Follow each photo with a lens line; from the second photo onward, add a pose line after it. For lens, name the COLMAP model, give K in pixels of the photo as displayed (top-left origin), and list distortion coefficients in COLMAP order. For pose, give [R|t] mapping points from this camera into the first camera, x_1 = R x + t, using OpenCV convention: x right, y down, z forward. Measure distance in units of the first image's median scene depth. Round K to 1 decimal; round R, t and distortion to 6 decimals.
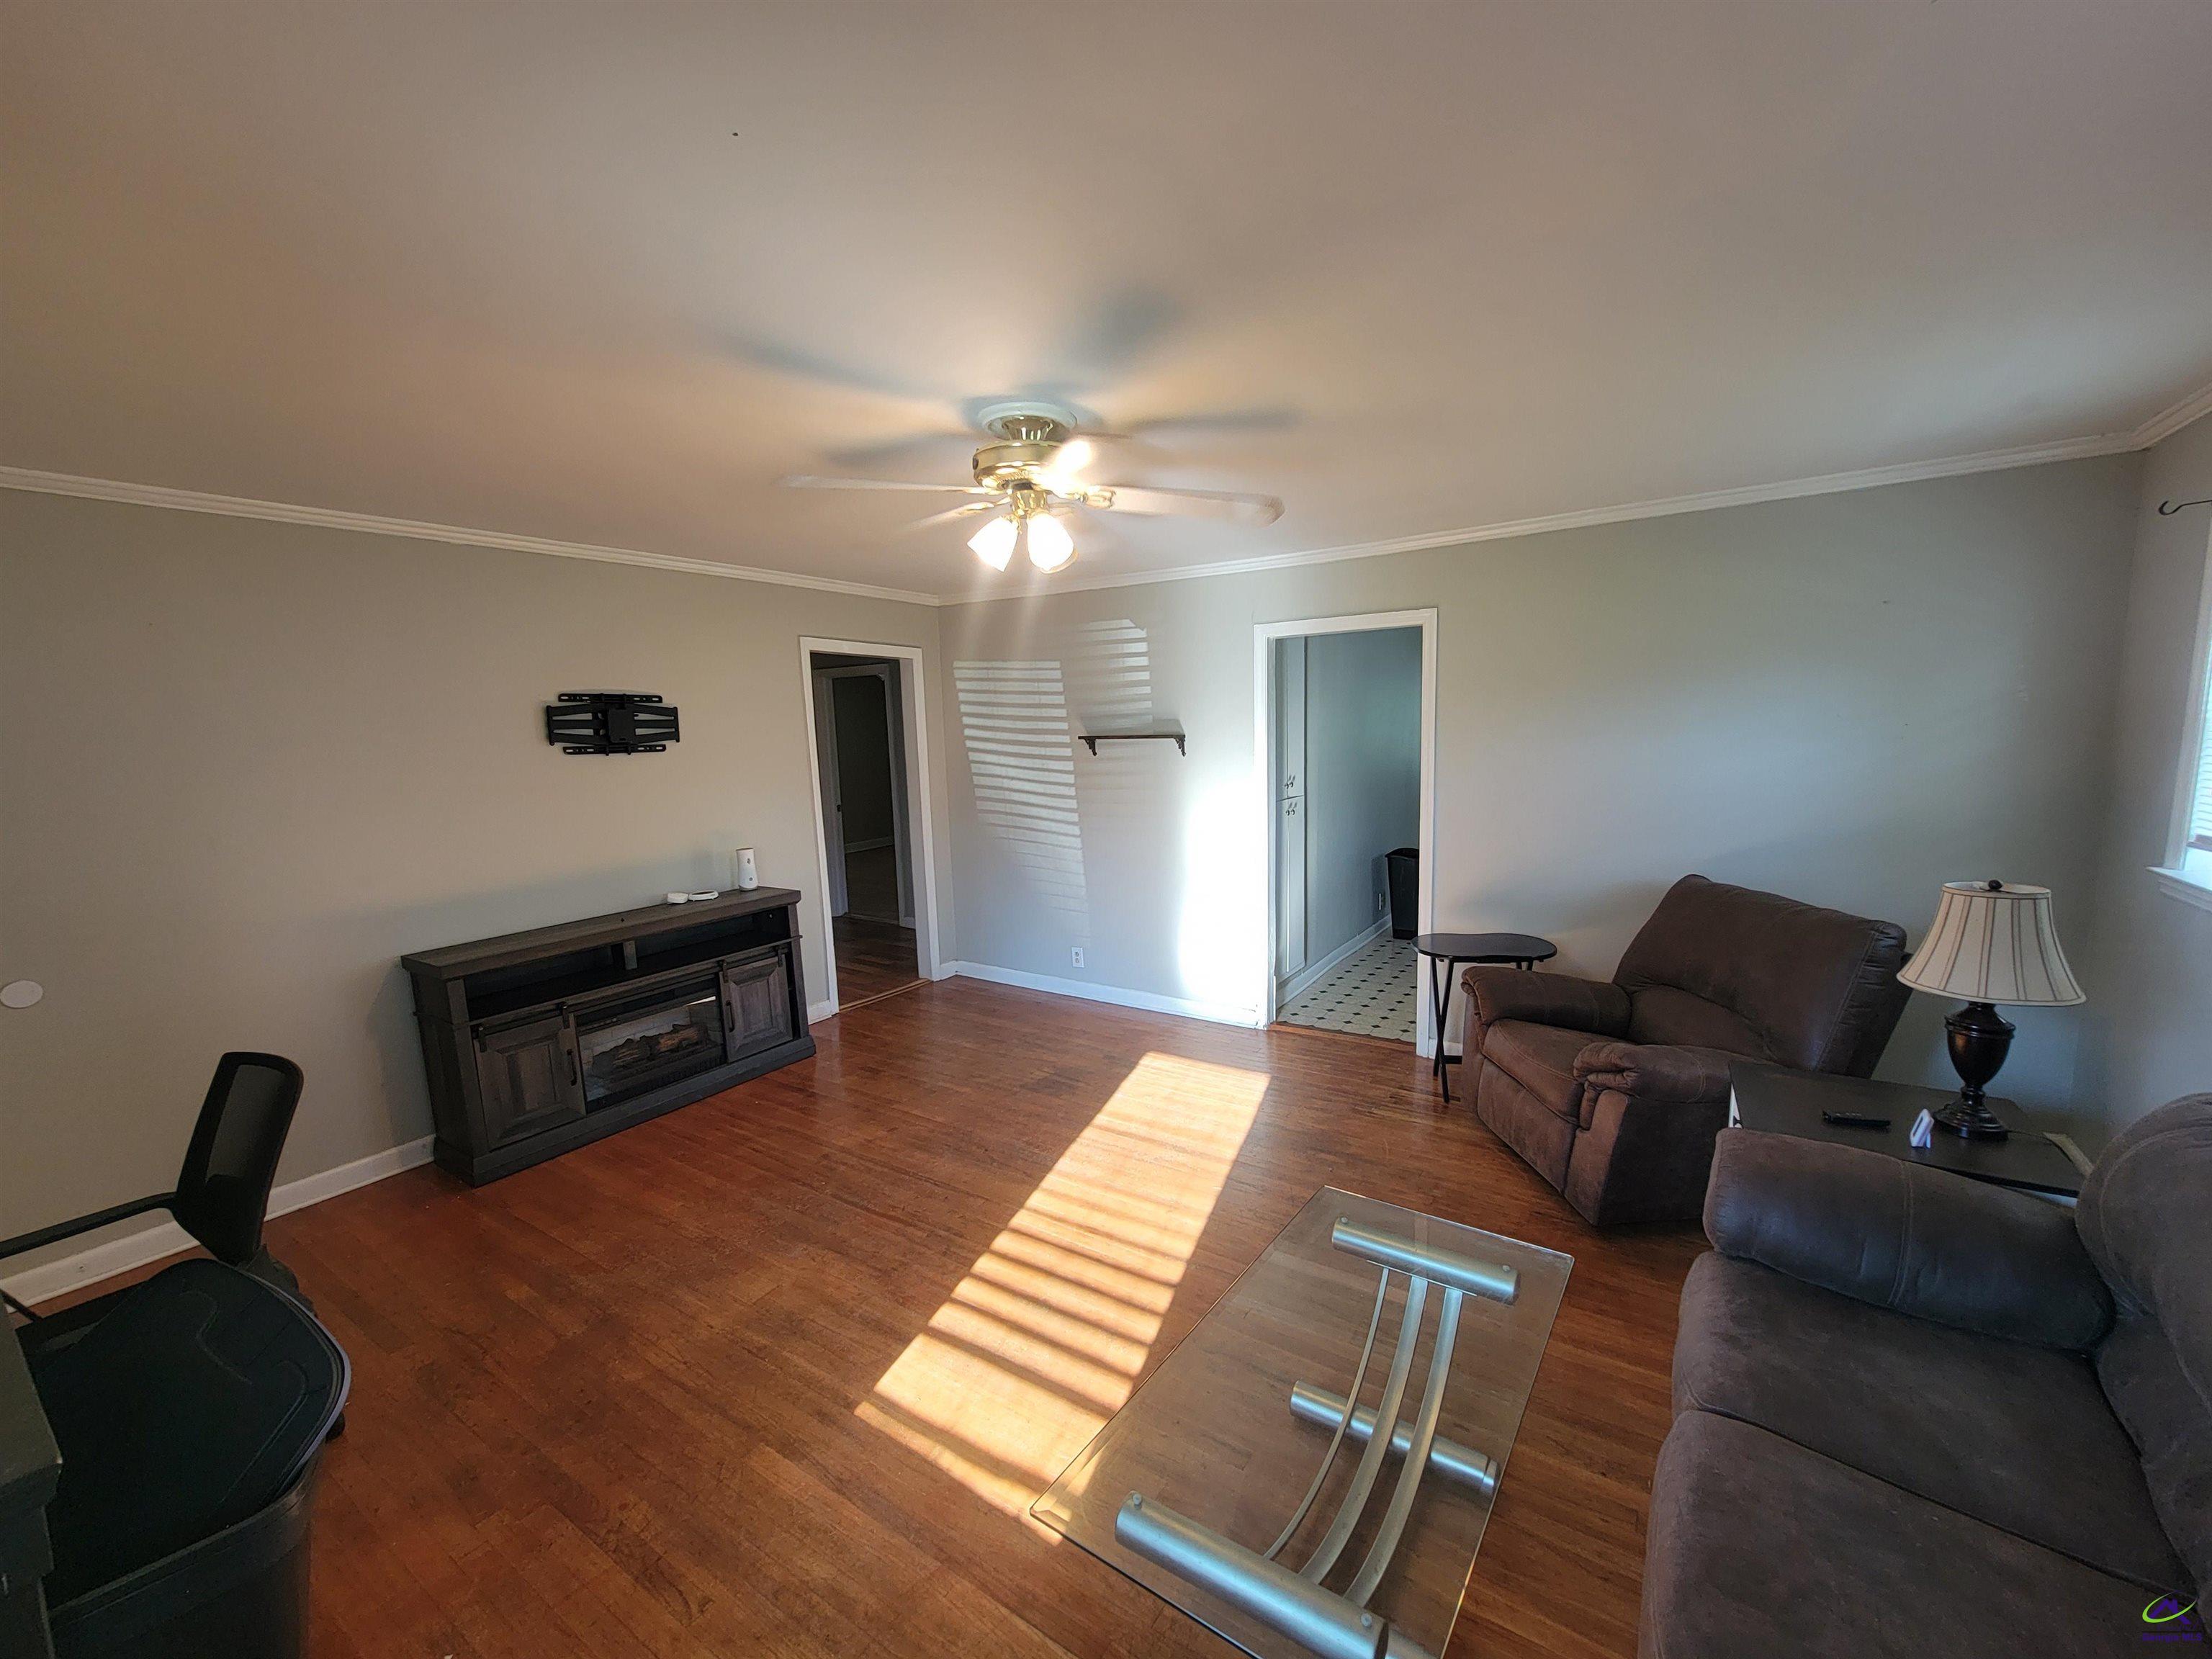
lens RADIAL K [[902.5, 0, 1099.6], [0, 902.5, 823.1], [0, 0, 1]] dist [-0.003774, 0.001799]
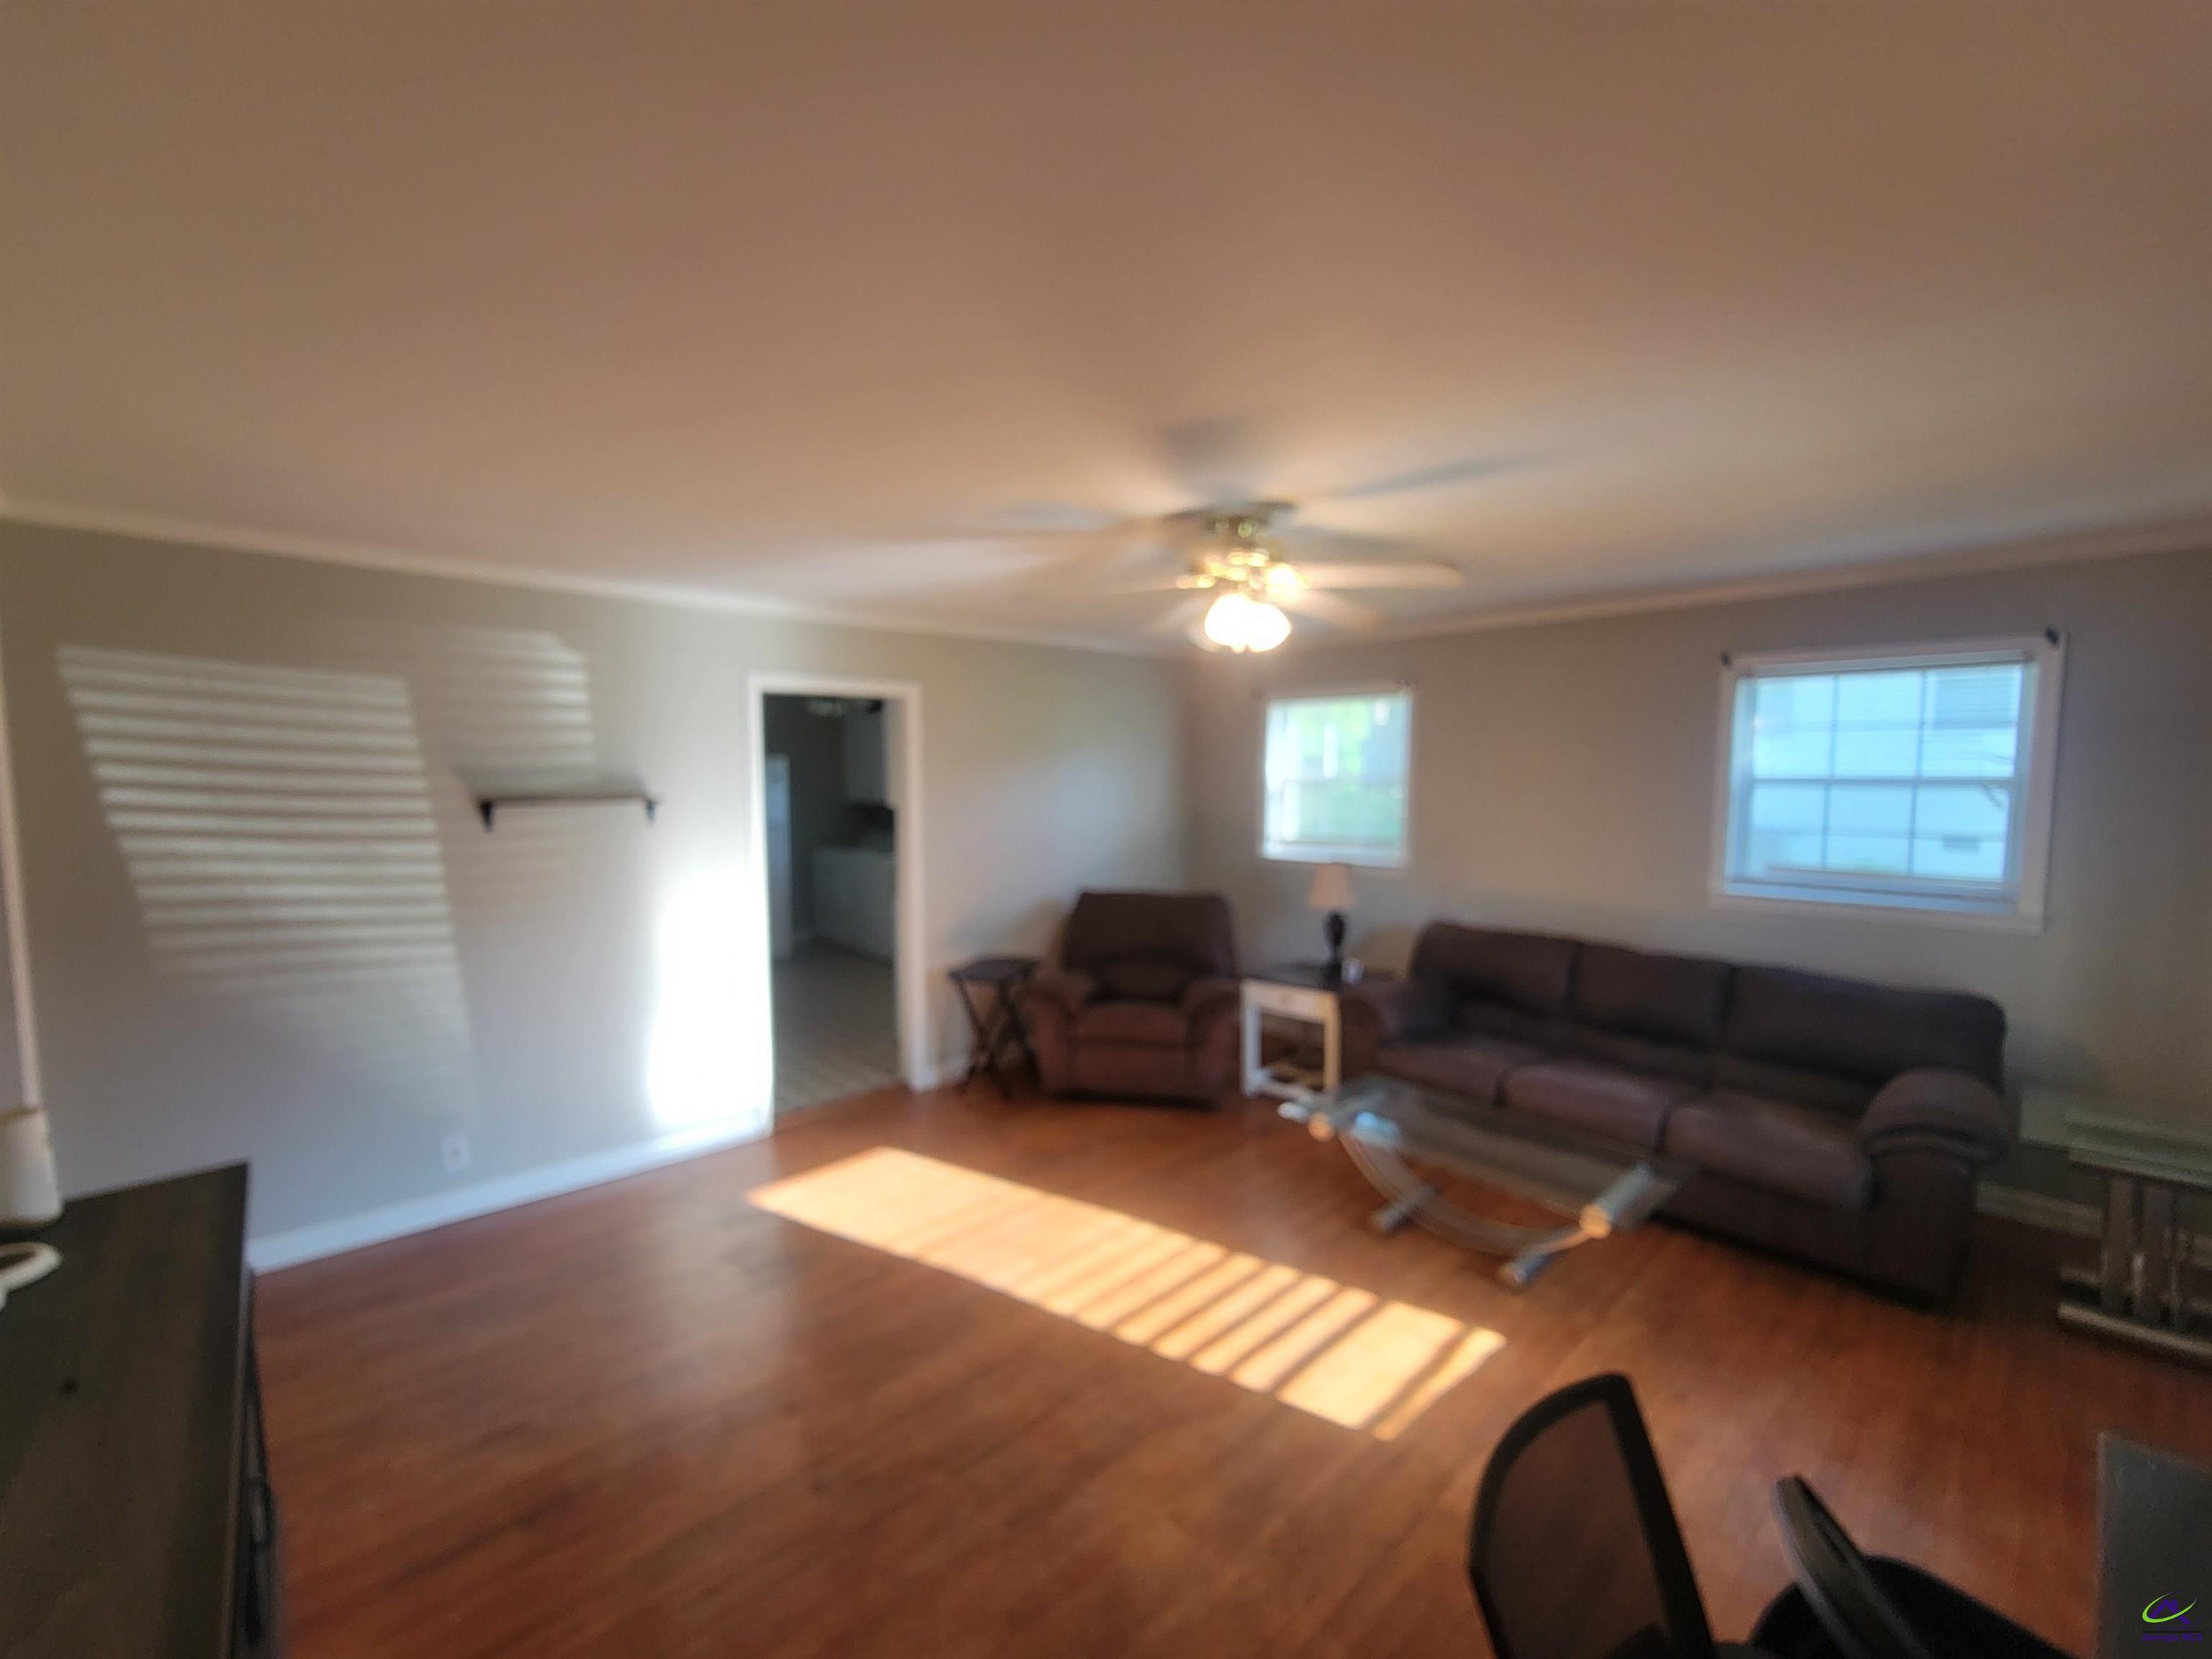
lens RADIAL K [[902.5, 0, 1105.0], [0, 902.5, 839.3], [0, 0, 1]] dist [-0.003774, 0.001799]
pose [[0.229836, -0.044056, 0.972232, -0.712706], [0.106996, 0.994063, 0.019751, -0.043911], [-0.967330, 0.099485, 0.233185, 0.547884]]
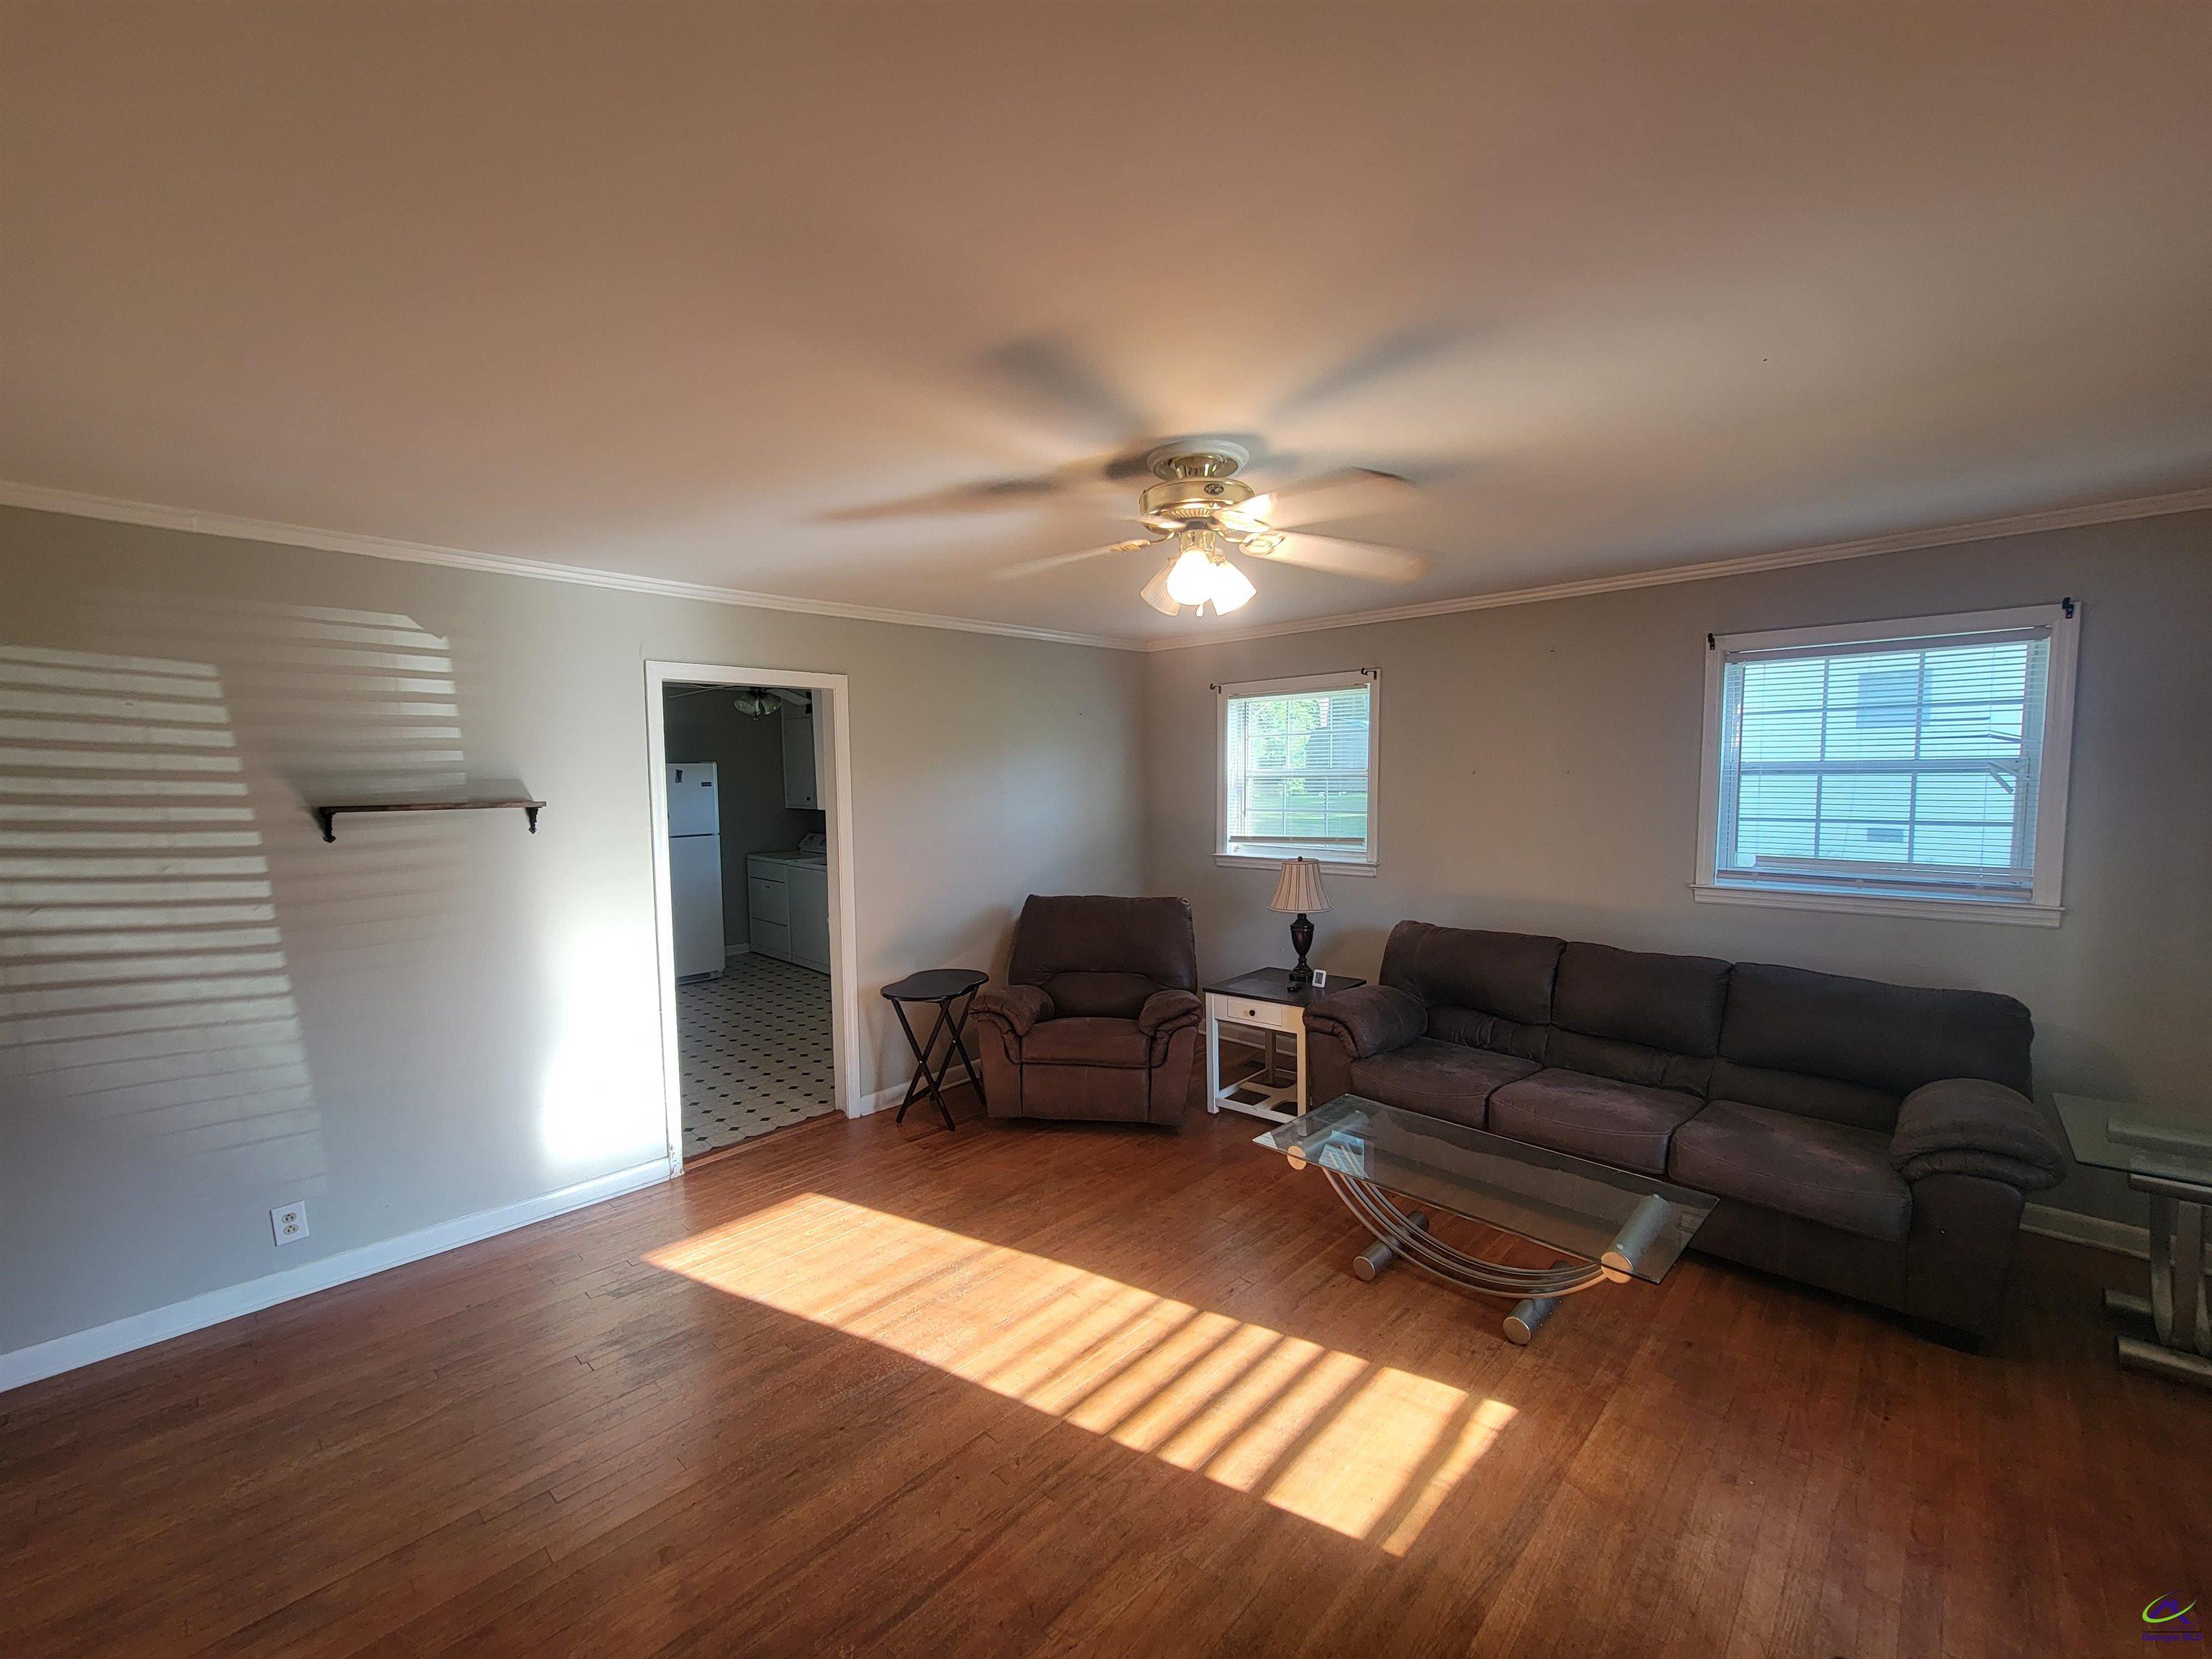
lens RADIAL K [[902.5, 0, 1102.5], [0, 902.5, 829.2], [0, 0, 1]] dist [-0.003774, 0.001799]
pose [[0.180851, -0.033467, 0.982941, -0.618977], [0.121646, 0.992508, 0.011411, -0.040308], [-0.975959, 0.117508, 0.183567, 0.564353]]
